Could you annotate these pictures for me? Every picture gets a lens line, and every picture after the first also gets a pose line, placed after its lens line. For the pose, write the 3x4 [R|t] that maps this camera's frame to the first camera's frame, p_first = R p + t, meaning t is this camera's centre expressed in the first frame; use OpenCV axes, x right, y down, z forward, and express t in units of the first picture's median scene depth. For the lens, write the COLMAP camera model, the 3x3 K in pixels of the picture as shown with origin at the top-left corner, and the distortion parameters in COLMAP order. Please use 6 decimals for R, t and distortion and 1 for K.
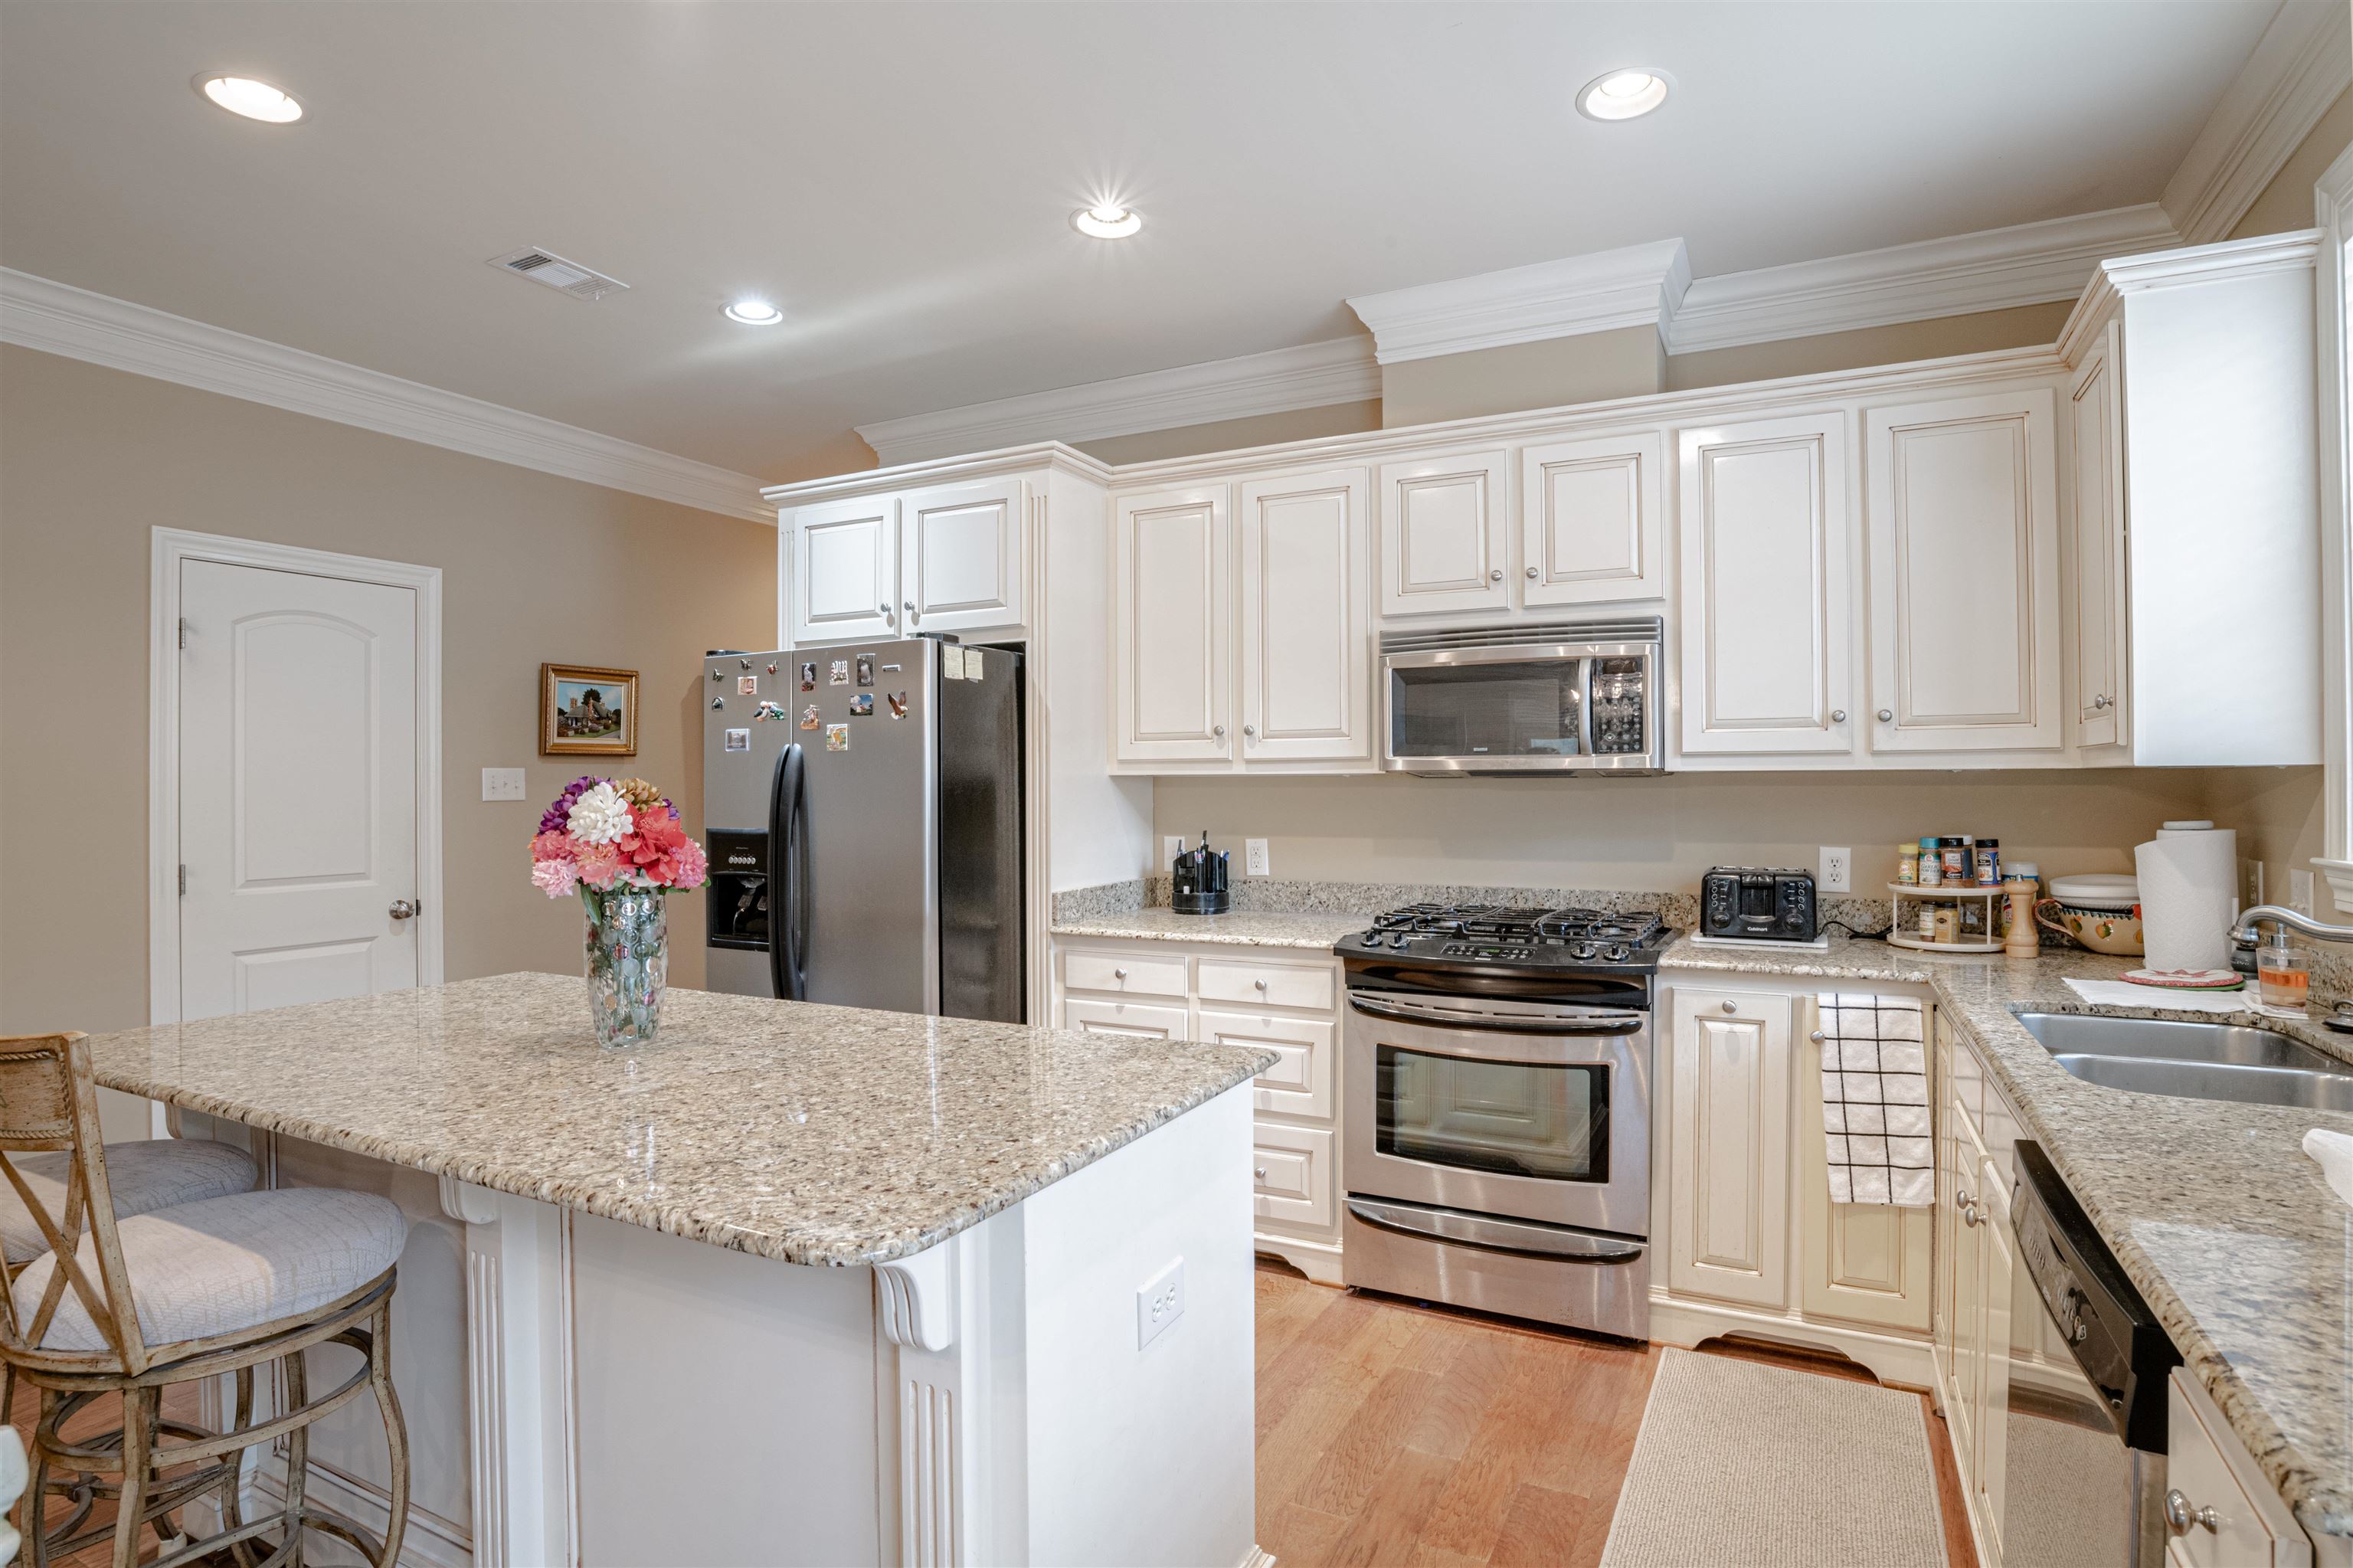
lens RADIAL K [[1210.7, 0, 1197.9], [0, 1210.7, 768.4], [0, 0, 1]] dist [-0.057237, 0.020025]
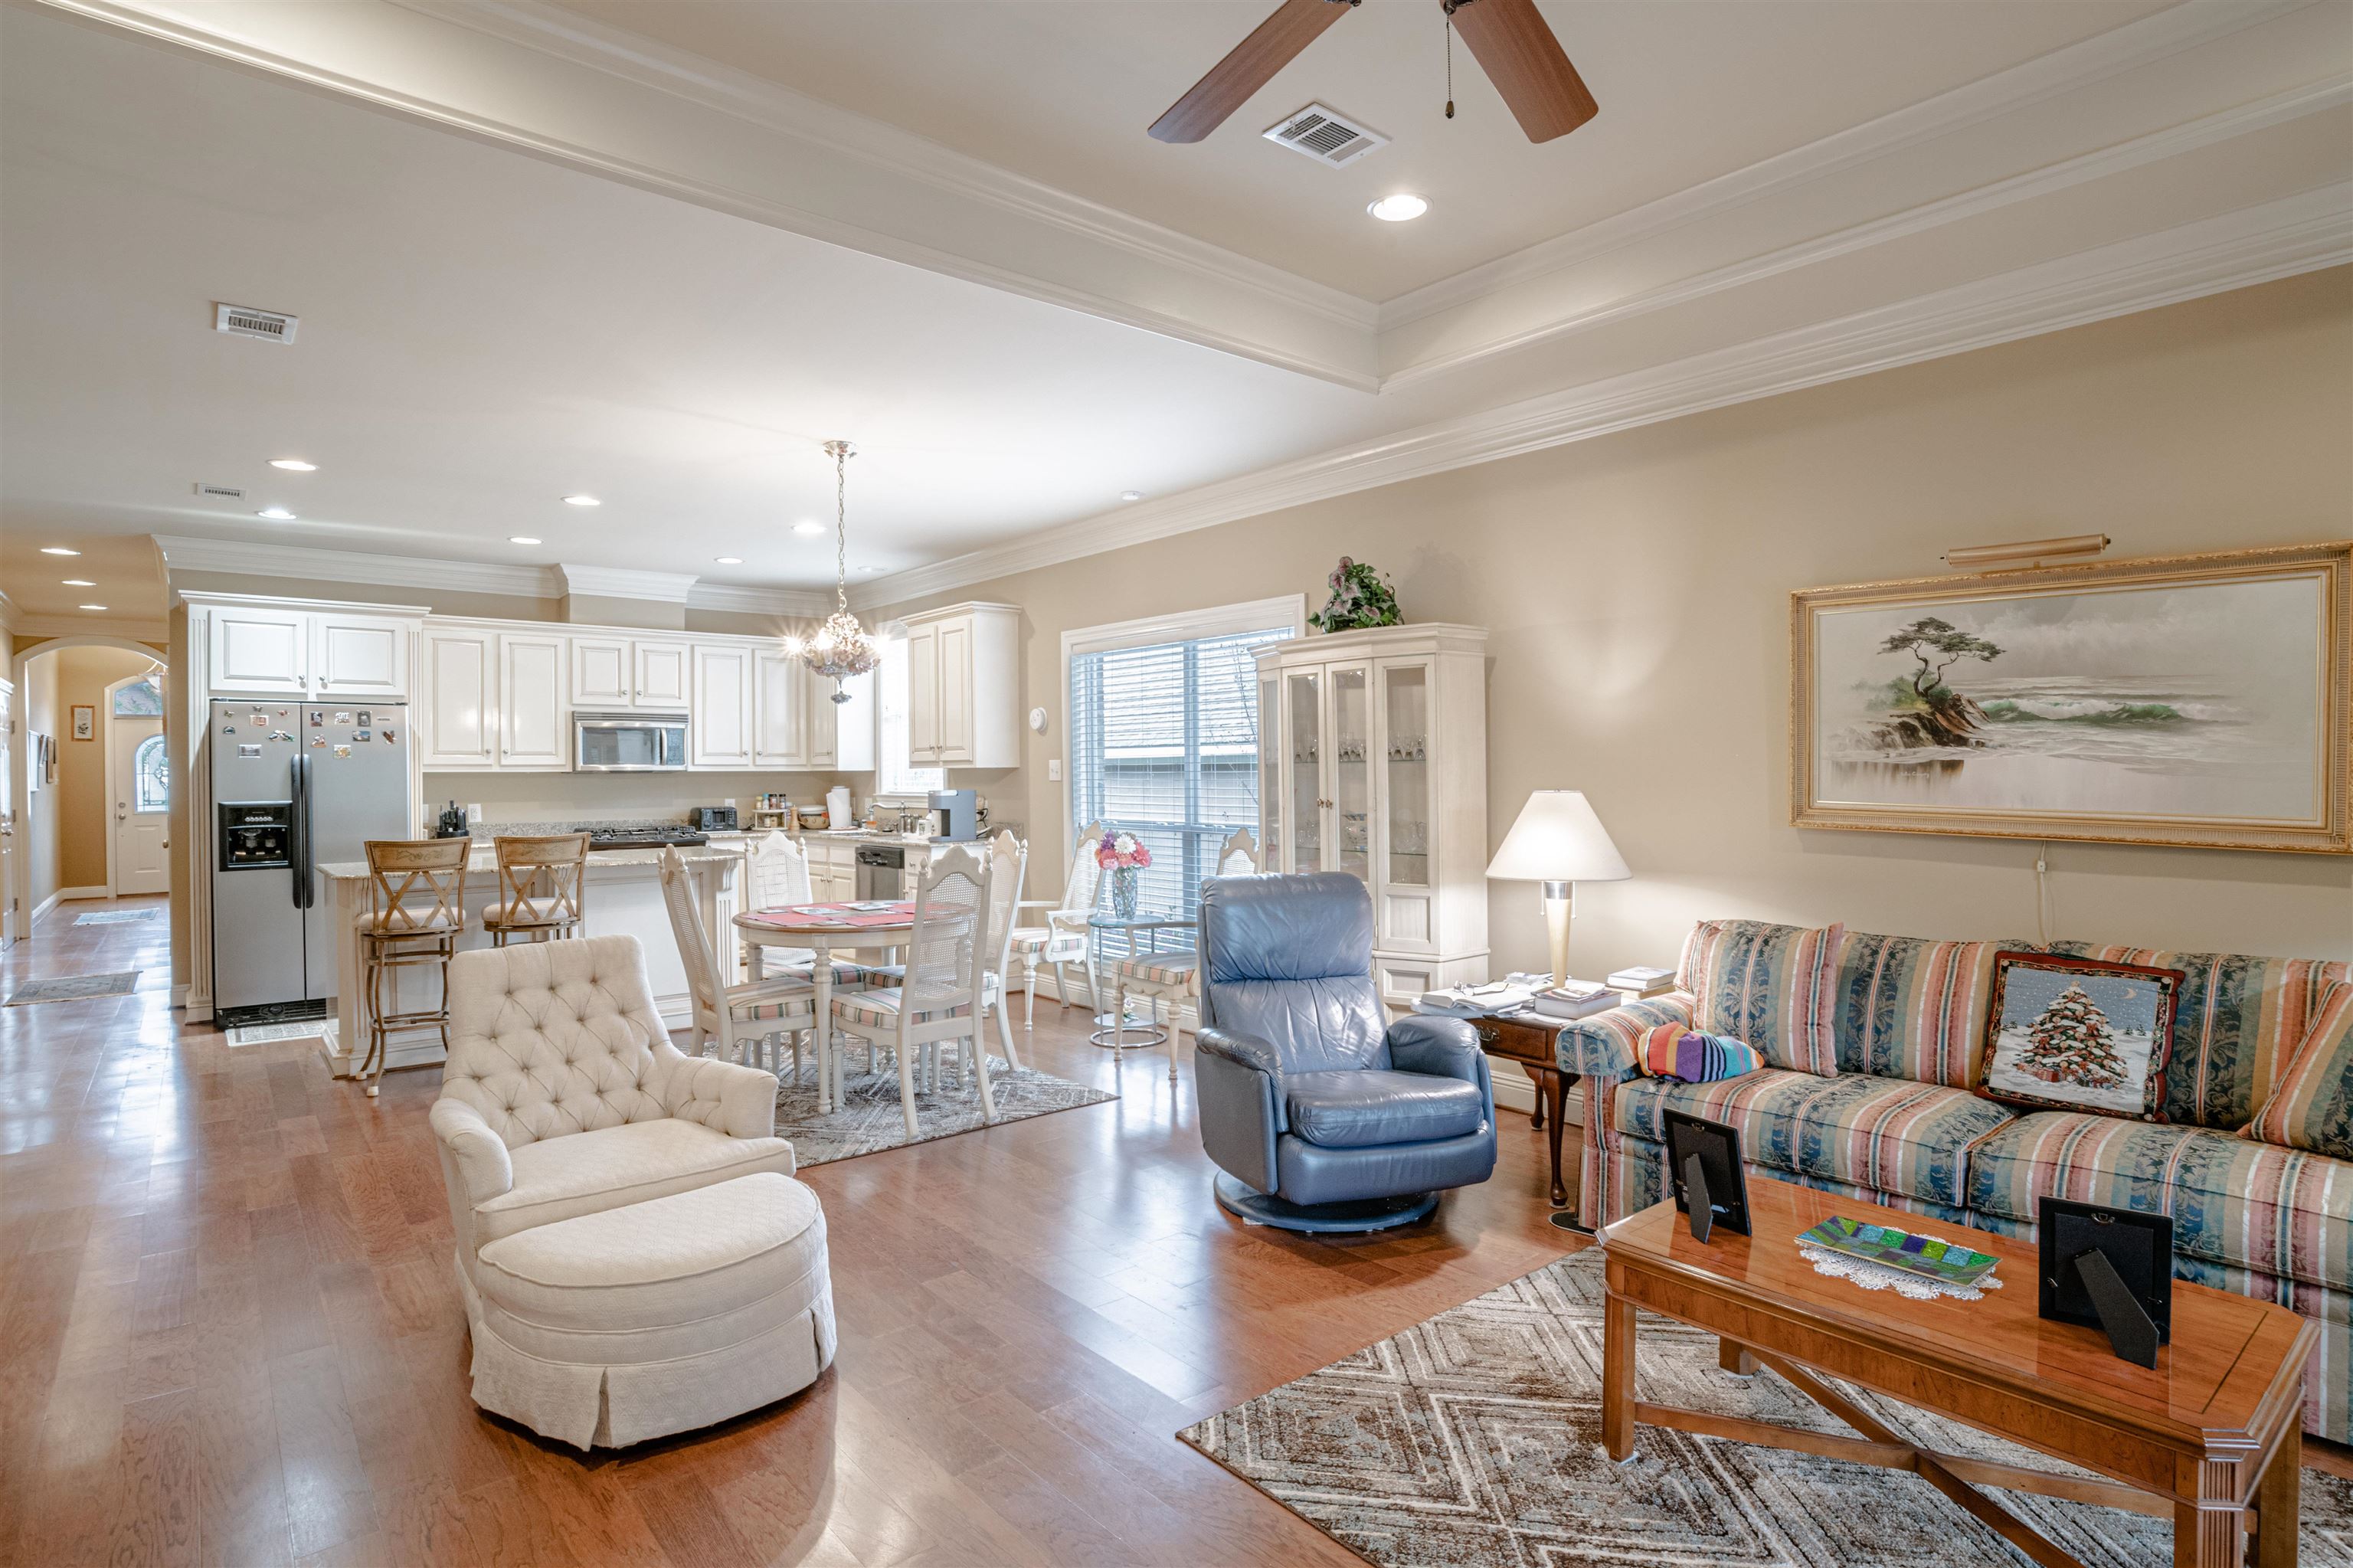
lens RADIAL K [[1210.7, 0, 1192.1], [0, 1210.7, 779.1], [0, 0, 1]] dist [-0.057237, 0.020025]
pose [[0.374367, -0.001322, 0.927280, -1.558594], [-0.006048, 0.999974, 0.003867, 0.002514], [-0.927261, -0.007056, 0.374350, -0.979725]]
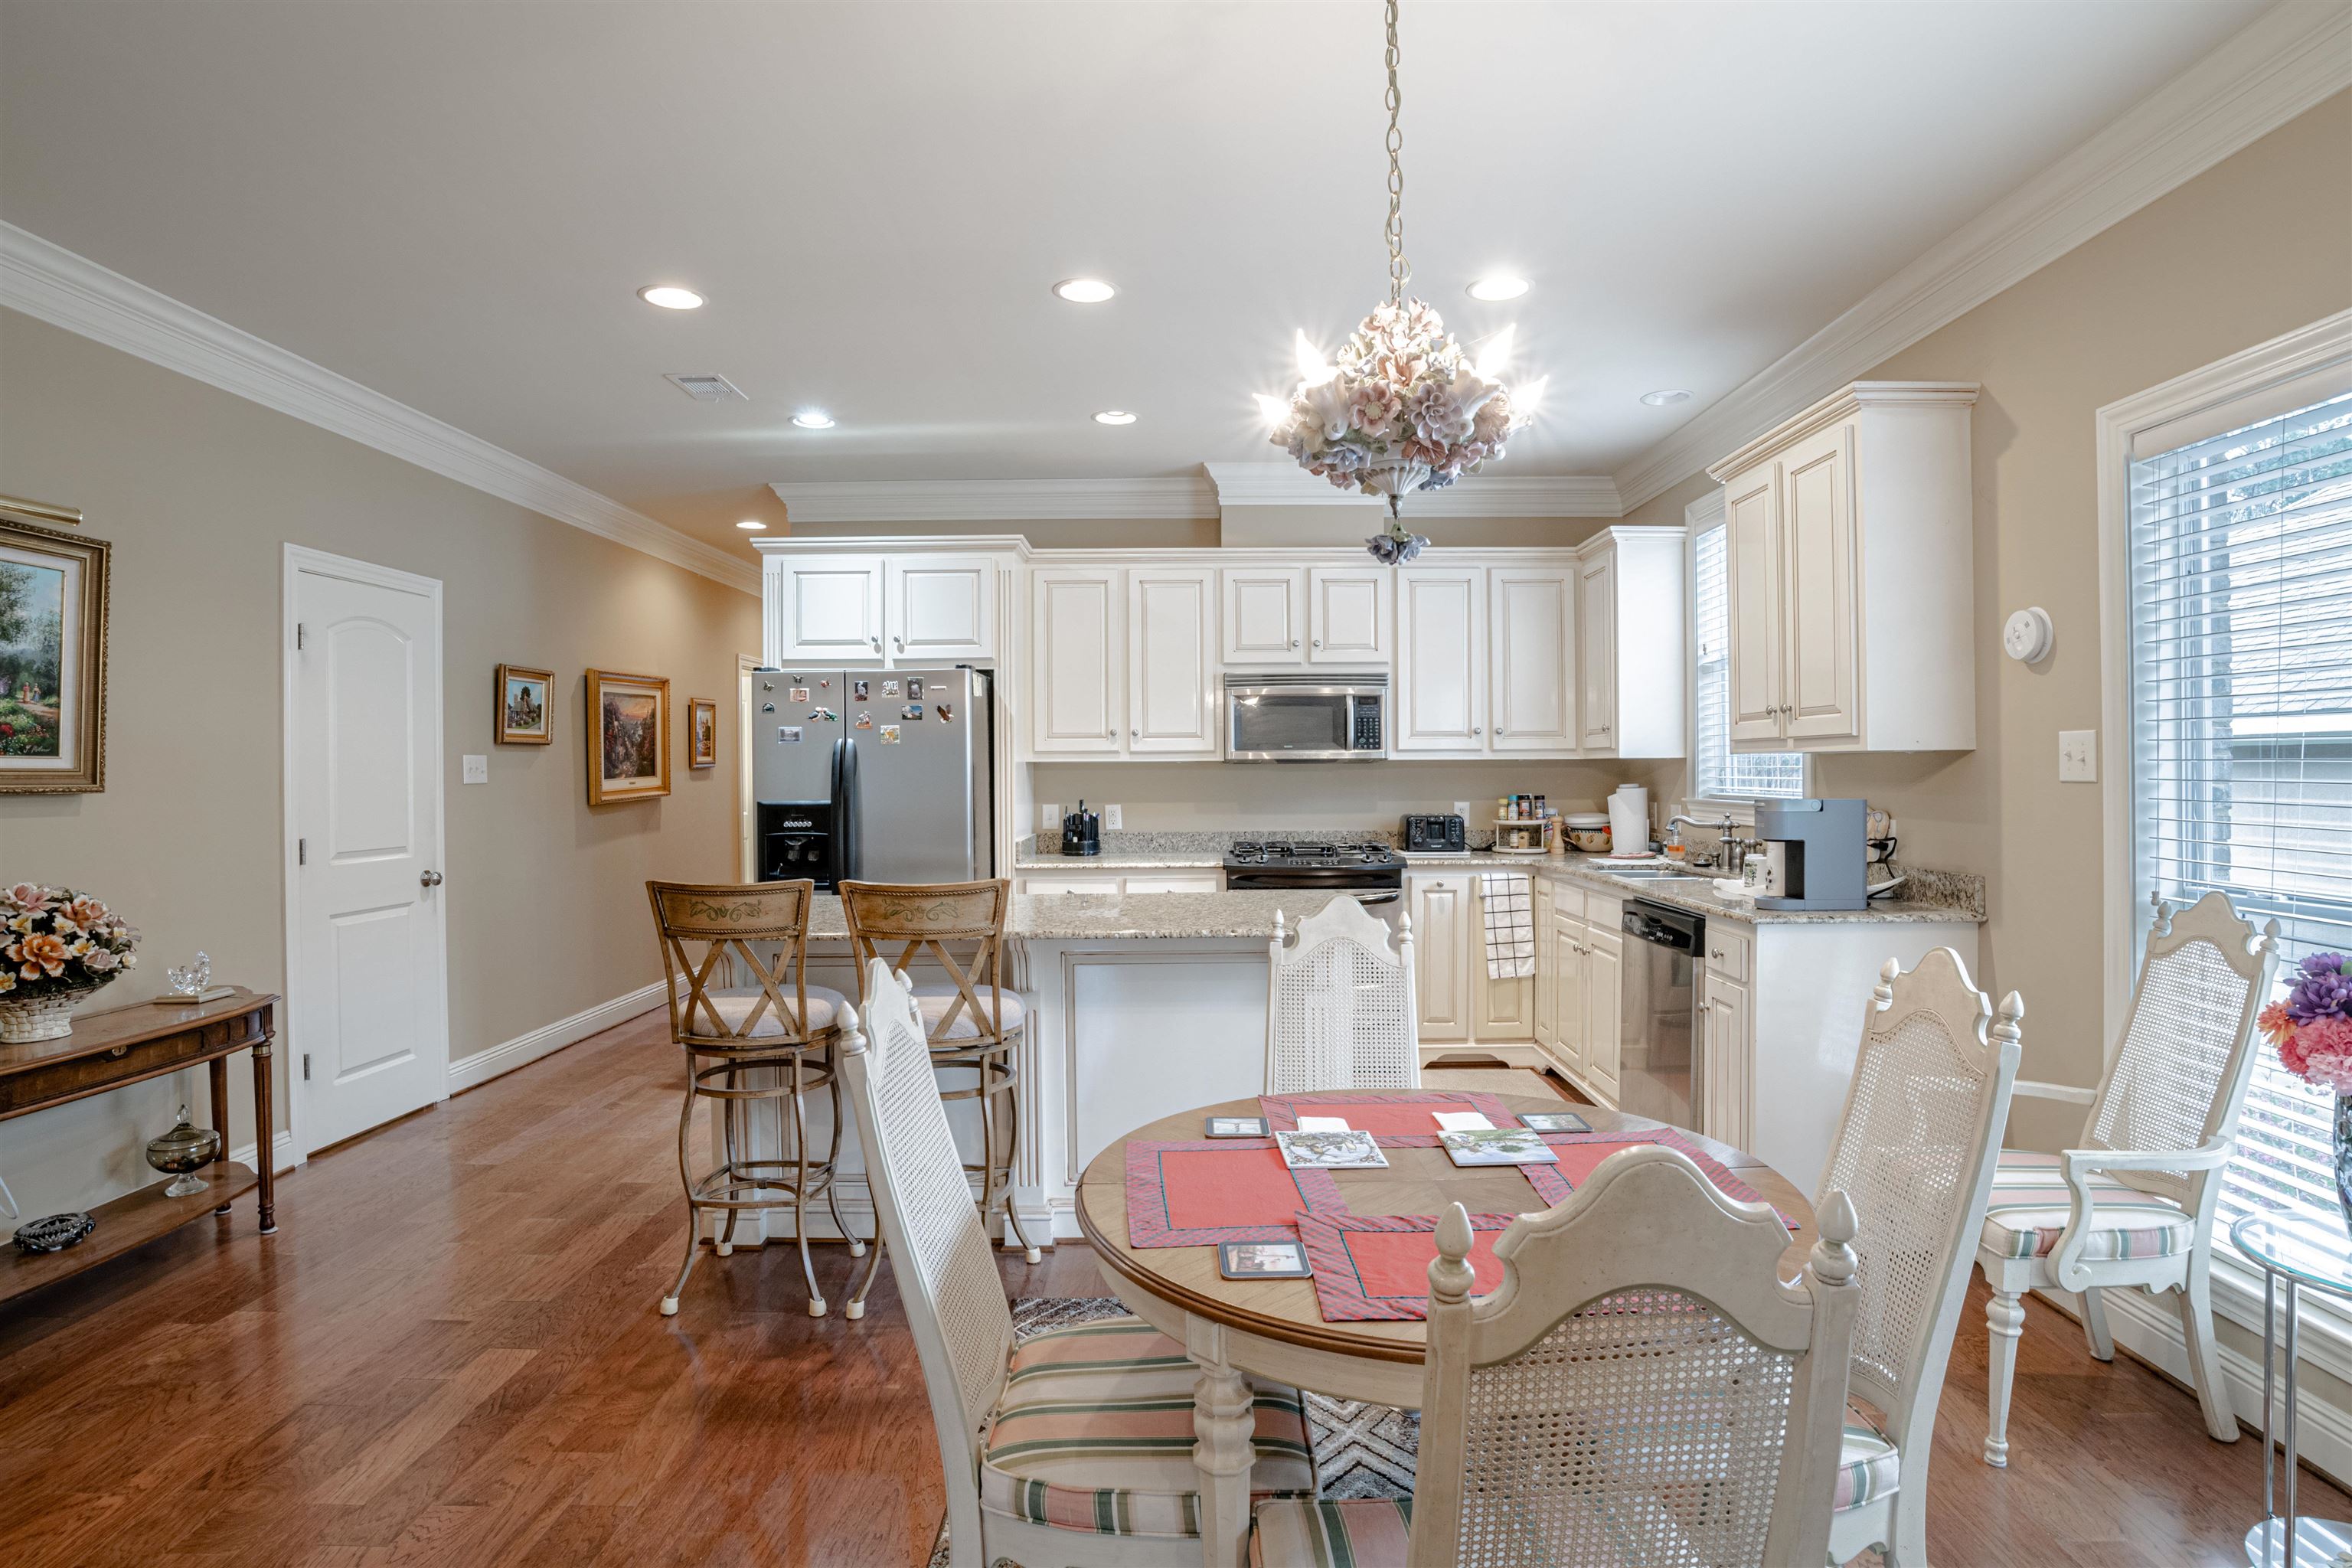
lens RADIAL K [[1210.2, 0, 1189.1], [0, 1210.2, 771.4], [0, 0, 1]] dist [-0.057237, 0.020025]
pose [[0.892146, -0.001888, 0.451743, -0.632034], [-0.003195, 0.999940, 0.010489, 0.001384], [-0.451736, -0.010801, 0.892086, -0.429517]]
